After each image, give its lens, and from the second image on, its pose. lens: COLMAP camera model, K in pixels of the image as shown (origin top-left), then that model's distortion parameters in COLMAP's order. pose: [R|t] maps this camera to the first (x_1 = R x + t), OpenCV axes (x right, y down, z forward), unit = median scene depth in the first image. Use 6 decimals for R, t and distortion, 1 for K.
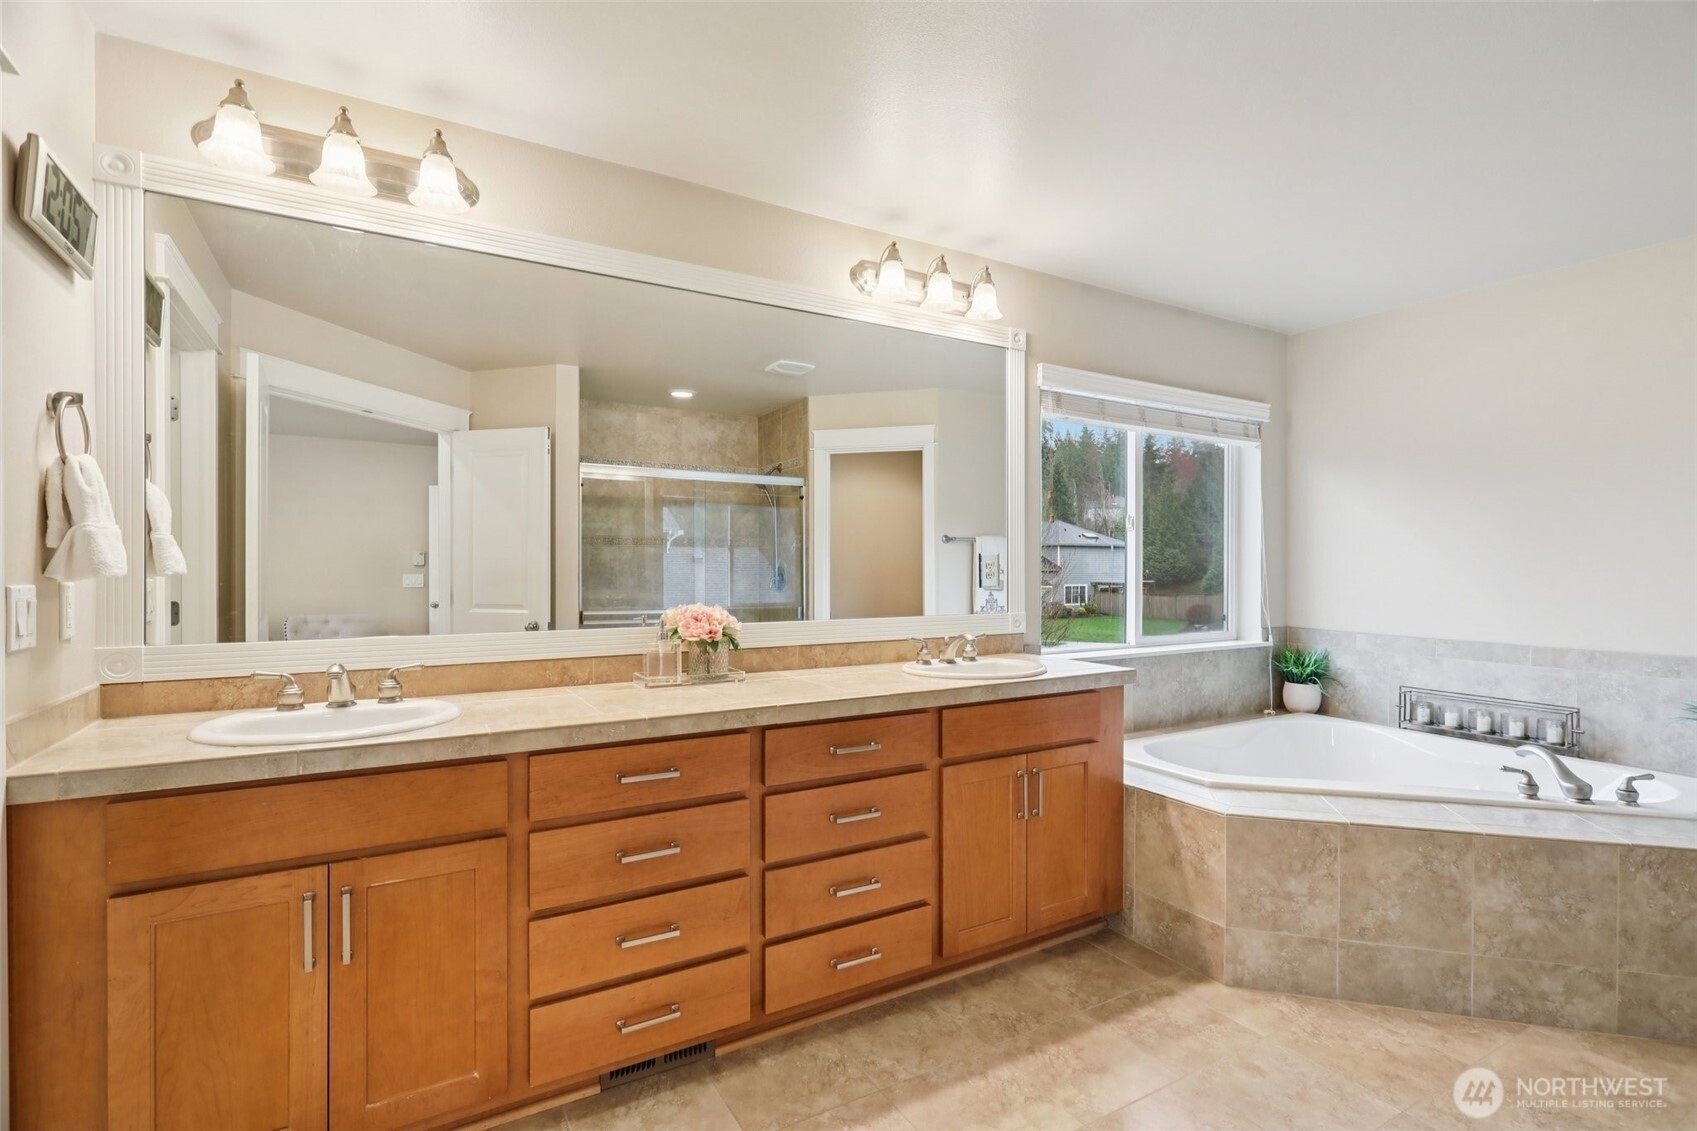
lens RADIAL K [[798.8, 0, 859.0], [0, 798.8, 571.1], [0, 0, 1]] dist [-0.002246, 0.001178]
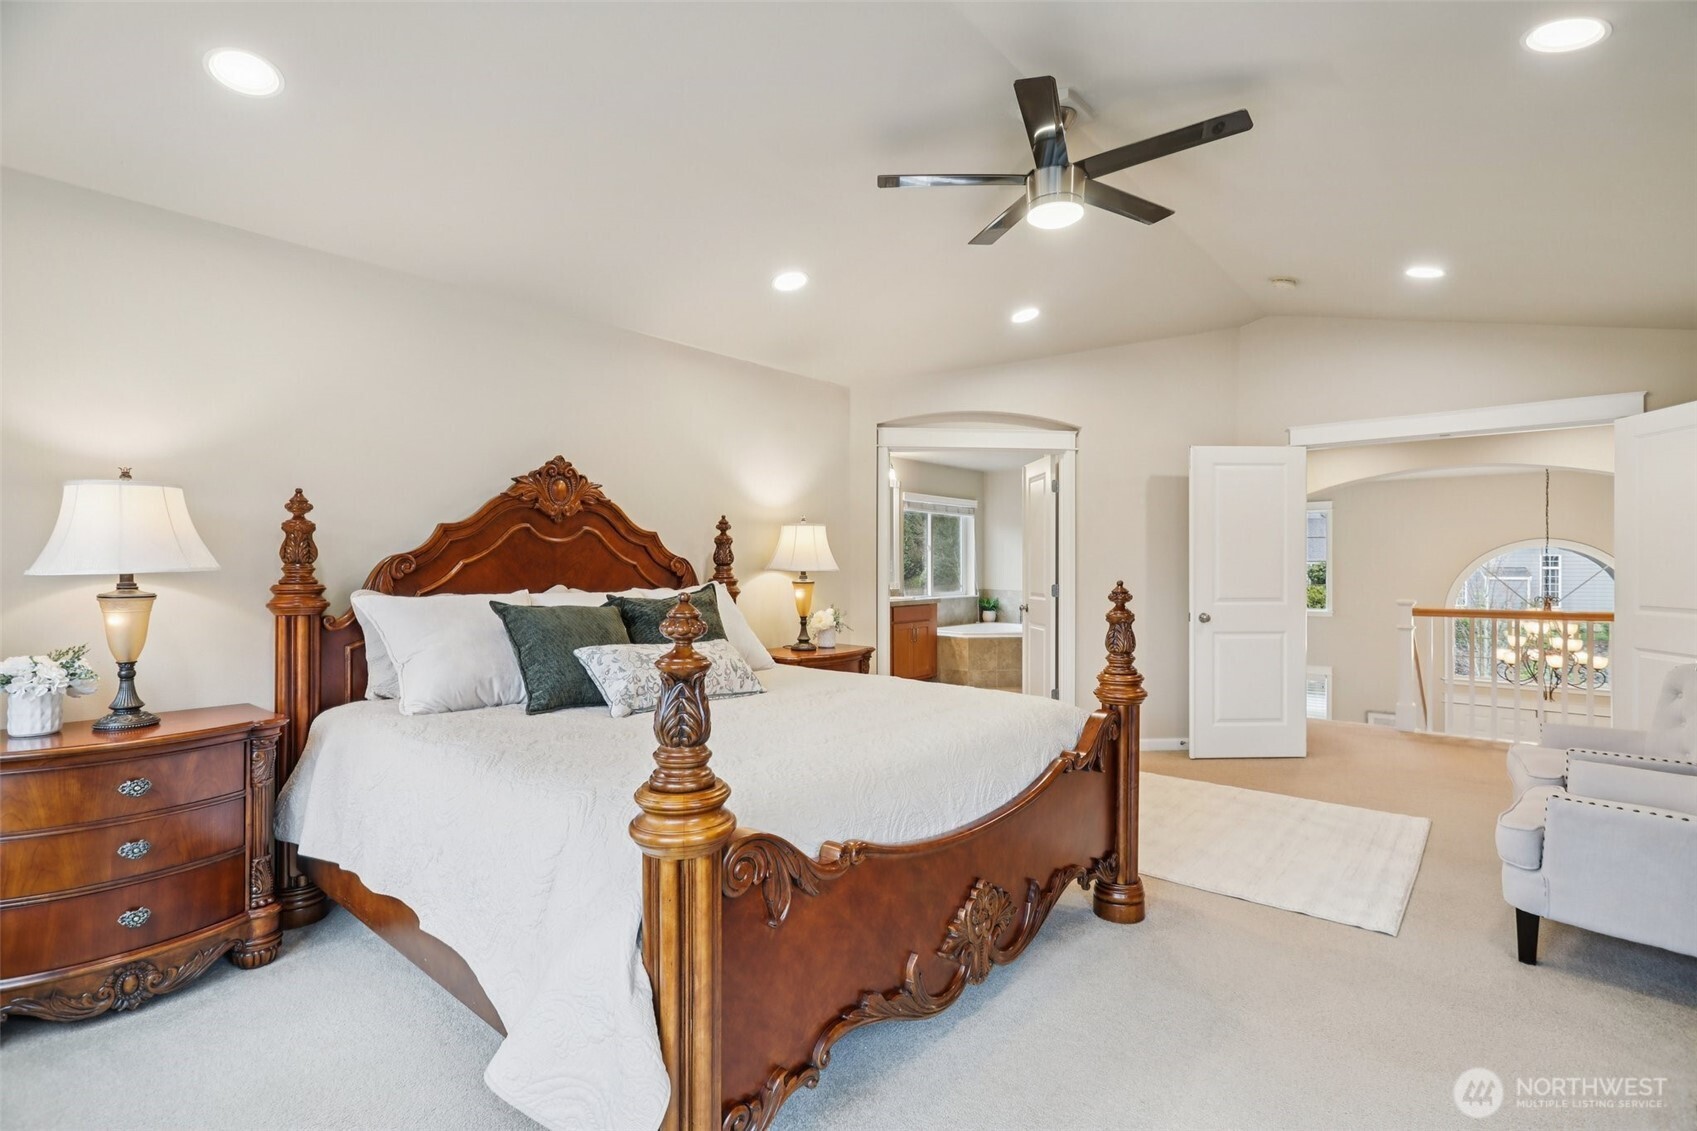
lens RADIAL K [[798.8, 0, 853.1], [0, 798.8, 562.4], [0, 0, 1]] dist [-0.002246, 0.001178]
pose [[0.946425, -0.002720, 0.322913, -0.886506], [0.004190, 0.999984, -0.003858, -0.006509], [-0.322897, 0.005004, 0.946421, -1.662542]]
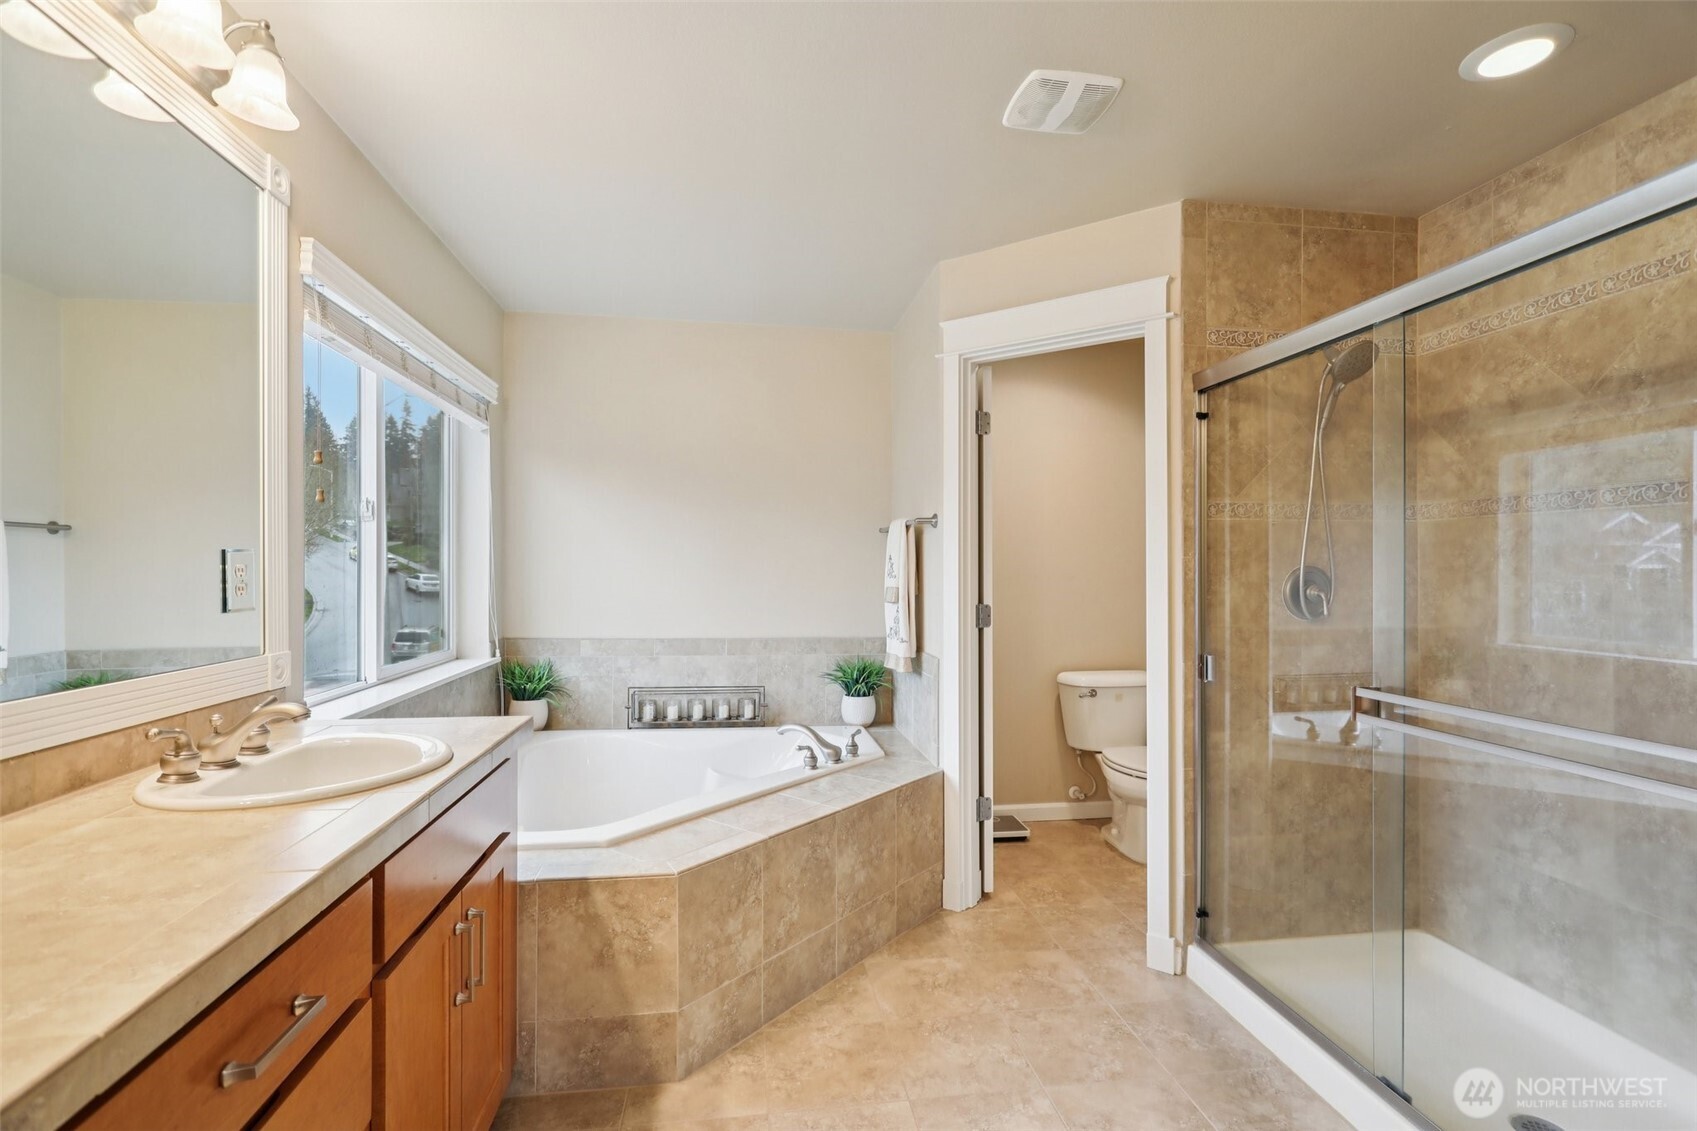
lens RADIAL K [[798.8, 0, 848.9], [0, 798.8, 570.2], [0, 0, 1]] dist [-0.002246, 0.001178]
pose [[0.380784, -0.002044, 0.924662, -0.186807], [0.004057, 0.999992, 0.000540, -0.006895], [-0.924655, 0.003545, 0.380789, 0.413767]]
